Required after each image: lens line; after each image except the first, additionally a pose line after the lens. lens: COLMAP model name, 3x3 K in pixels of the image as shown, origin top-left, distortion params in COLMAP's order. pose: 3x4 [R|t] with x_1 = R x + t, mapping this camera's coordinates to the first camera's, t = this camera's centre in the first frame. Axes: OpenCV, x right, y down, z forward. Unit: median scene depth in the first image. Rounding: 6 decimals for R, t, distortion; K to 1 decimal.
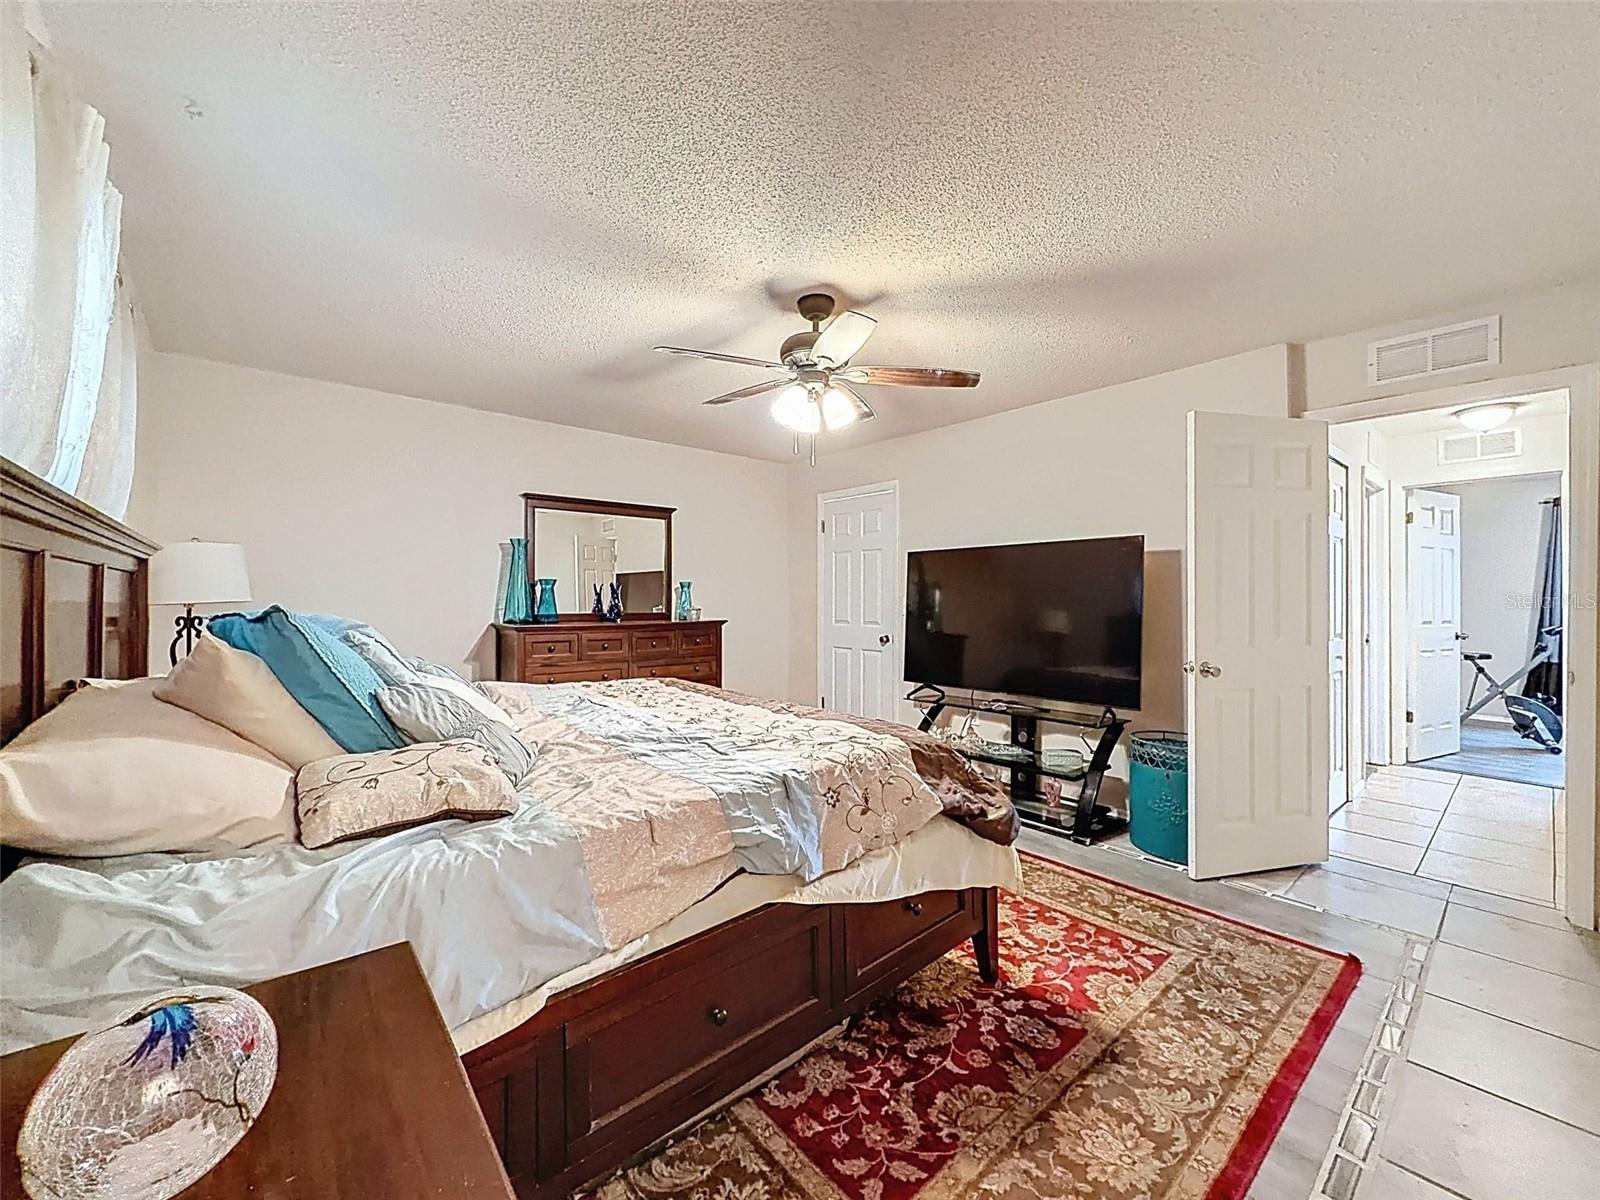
lens RADIAL K [[643.3, 0, 795.1], [0, 643.3, 593.8], [0, 0, 1]] dist [-0.001112, -0.000751]
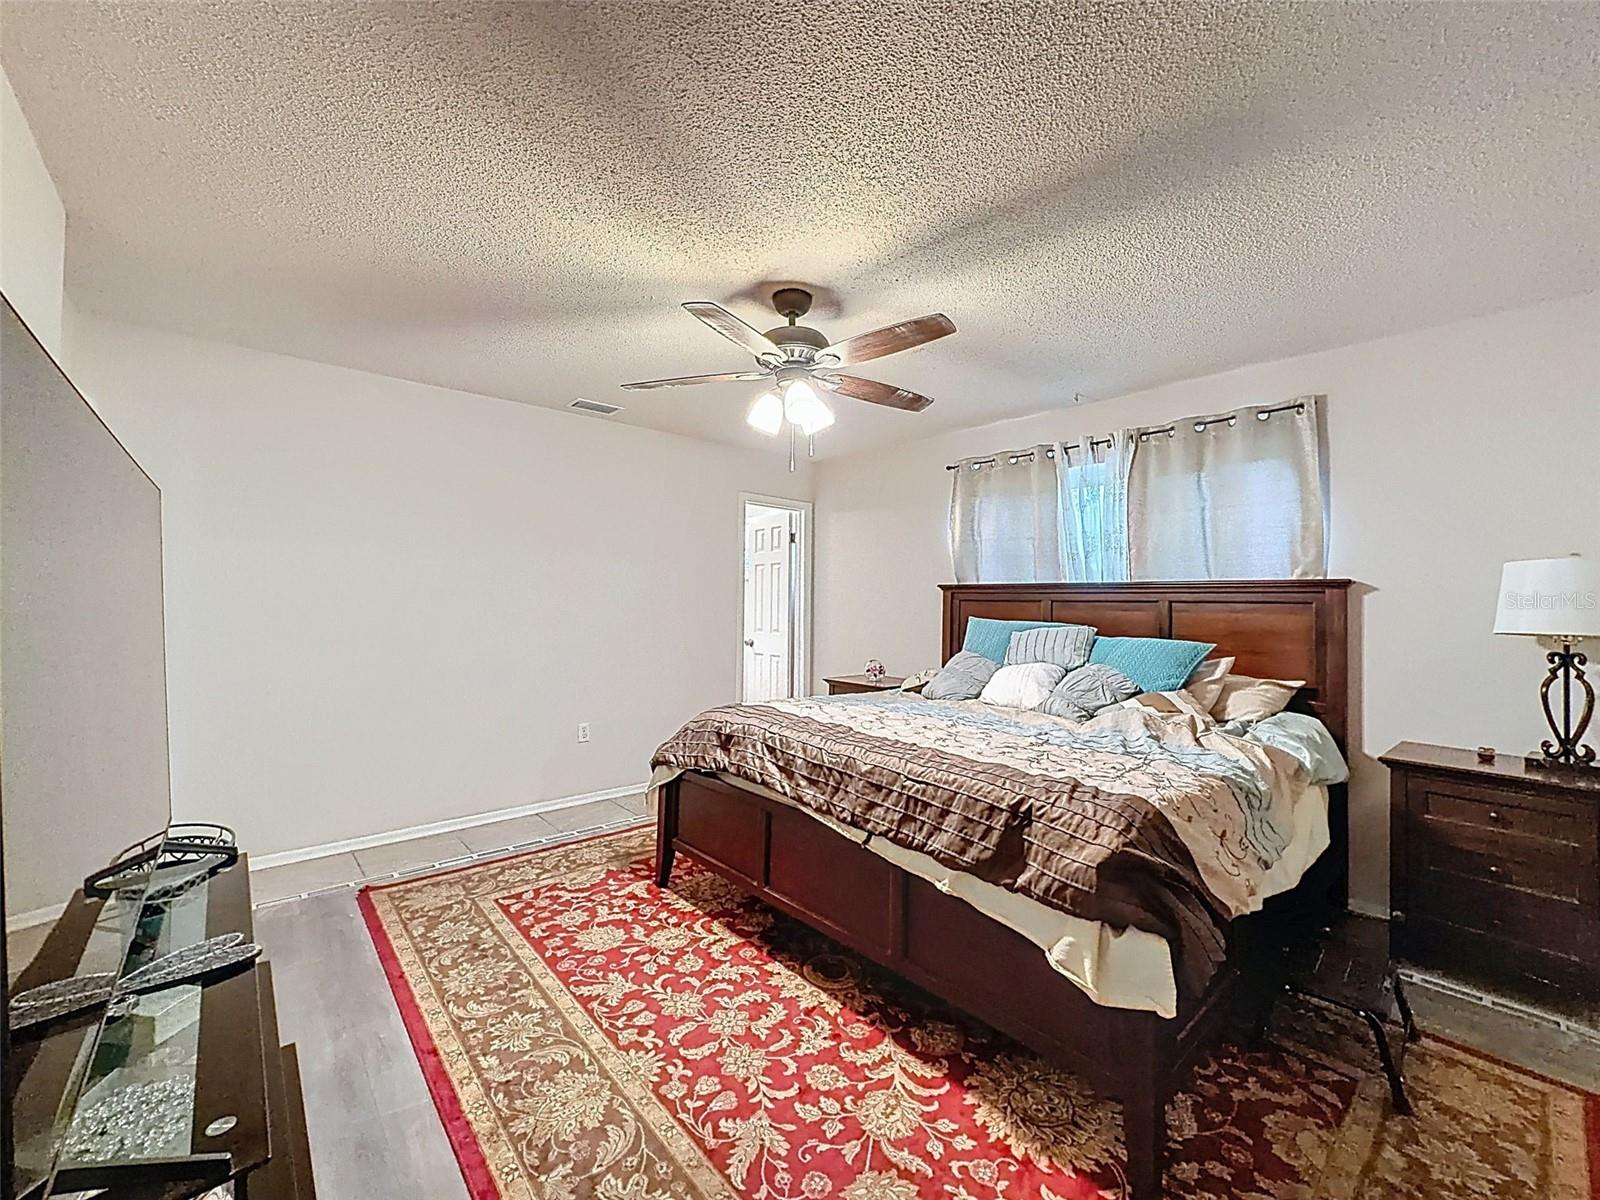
lens RADIAL K [[649.3, 0, 805.6], [0, 649.3, 584.9], [0, 0, 1]] dist [-0.001940, -0.000248]
pose [[-0.999498, -0.018507, -0.025734, 0.035268], [-0.017574, 0.999197, -0.036001, -0.004609], [0.026379, -0.035531, -0.999020, 2.199265]]
